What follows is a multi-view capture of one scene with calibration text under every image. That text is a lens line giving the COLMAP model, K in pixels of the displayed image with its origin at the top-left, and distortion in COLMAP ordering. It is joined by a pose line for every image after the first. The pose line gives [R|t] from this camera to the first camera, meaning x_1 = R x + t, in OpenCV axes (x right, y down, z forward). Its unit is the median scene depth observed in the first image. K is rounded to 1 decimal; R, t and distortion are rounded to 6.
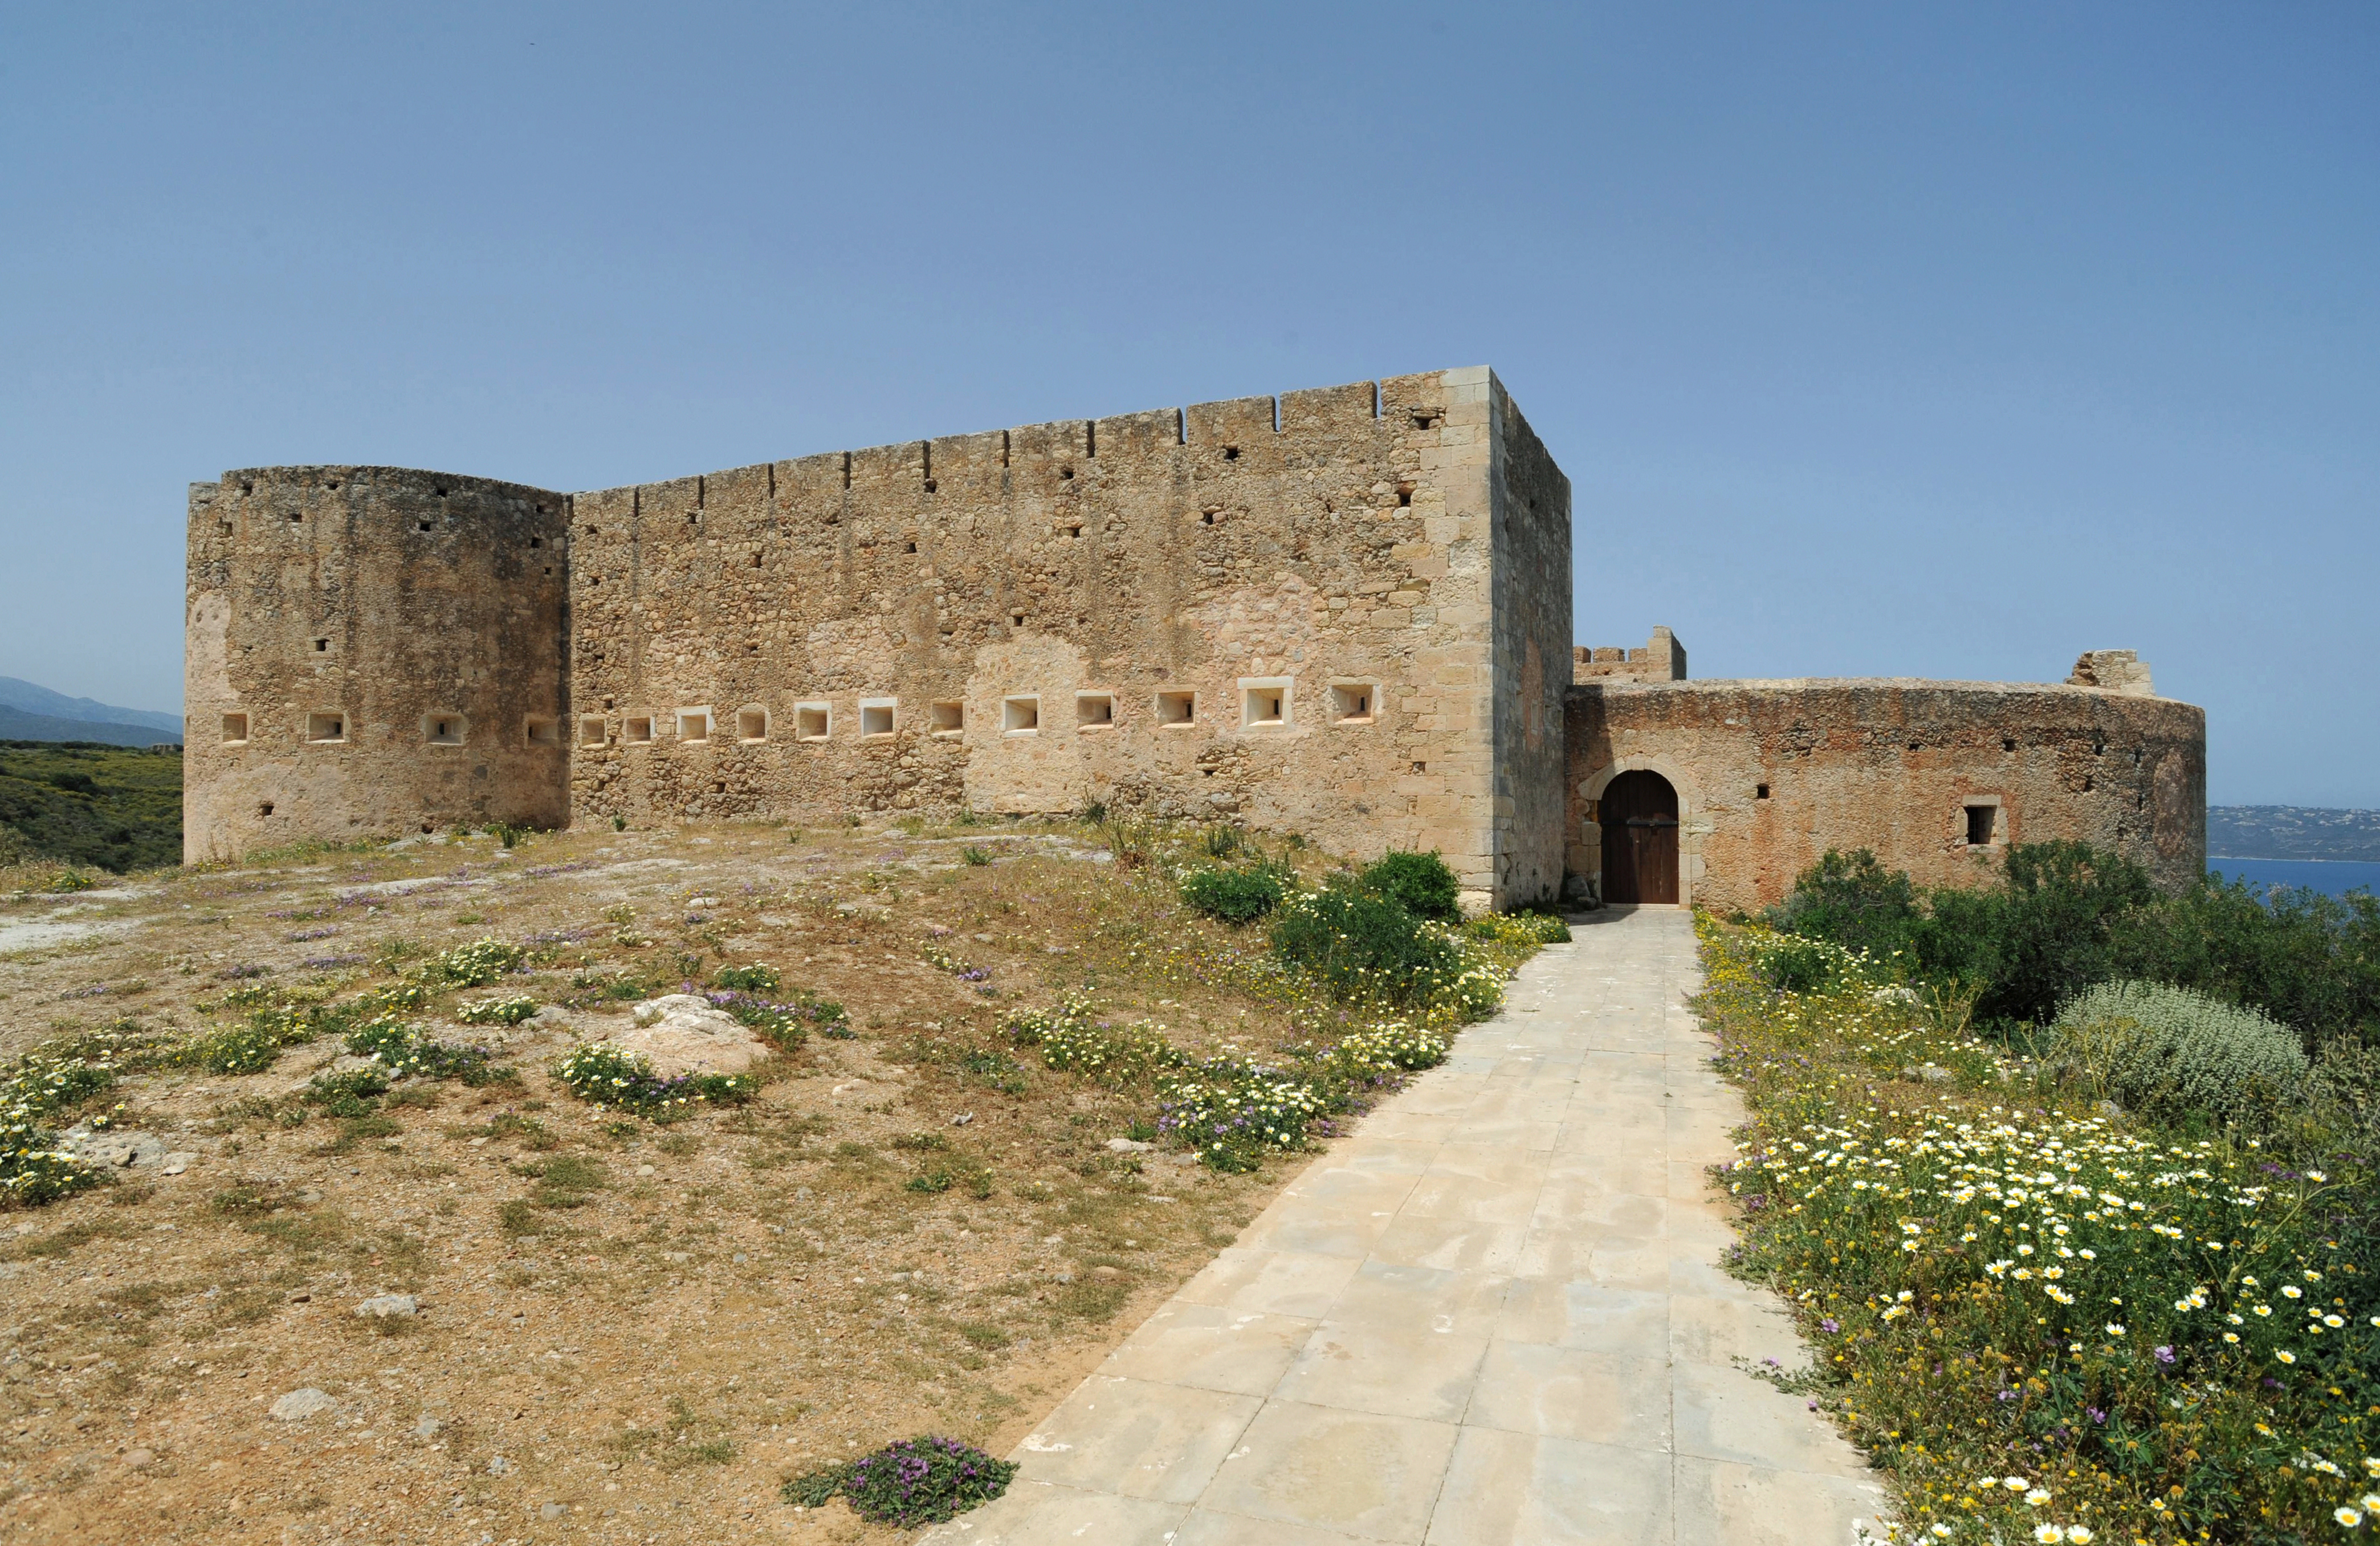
lens RADIAL K [[1385.5, 0, 1184.2], [0, 1385.5, 788.1], [0, 0, 1]] dist [-0.117973, 0.087797]
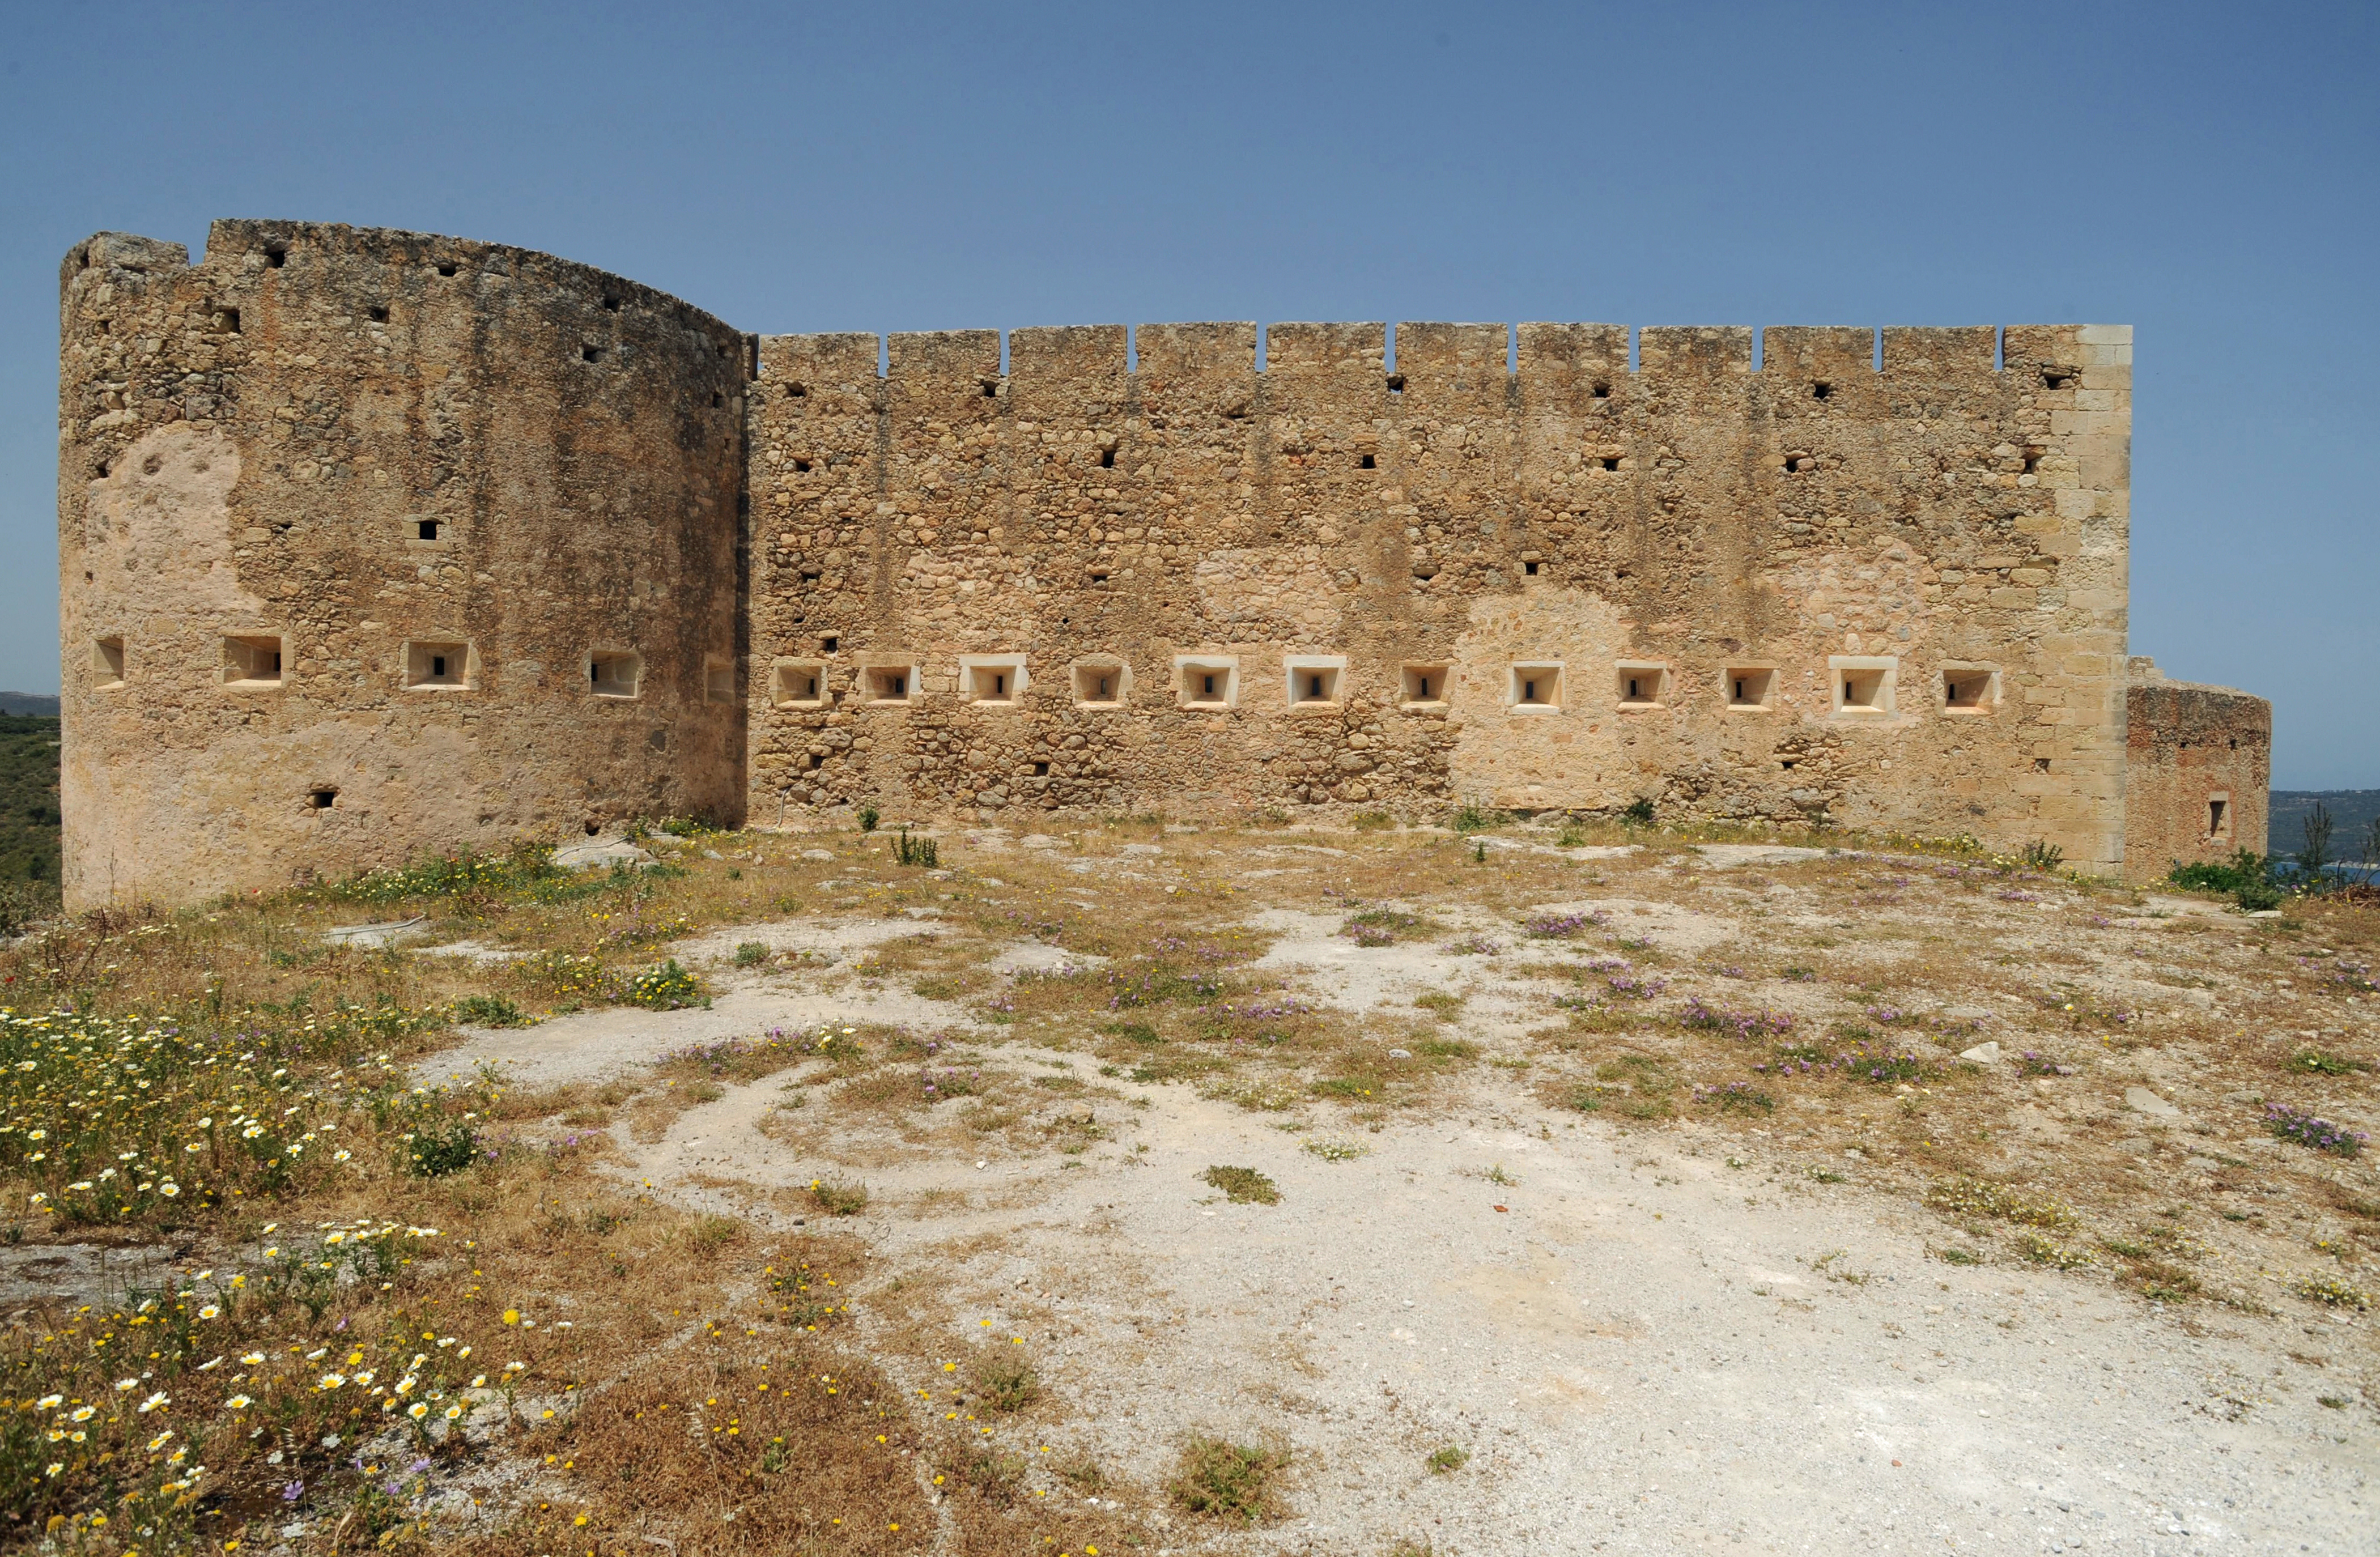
lens RADIAL K [[1388.3, 0, 1191.6], [0, 1388.3, 794.1], [0, 0, 1]] dist [-0.107442, 0.079100]
pose [[0.935212, 0.005308, 0.354048, -0.572978], [-0.016669, 0.999439, 0.029047, -0.010420], [-0.353696, -0.033067, 0.934776, 0.317630]]
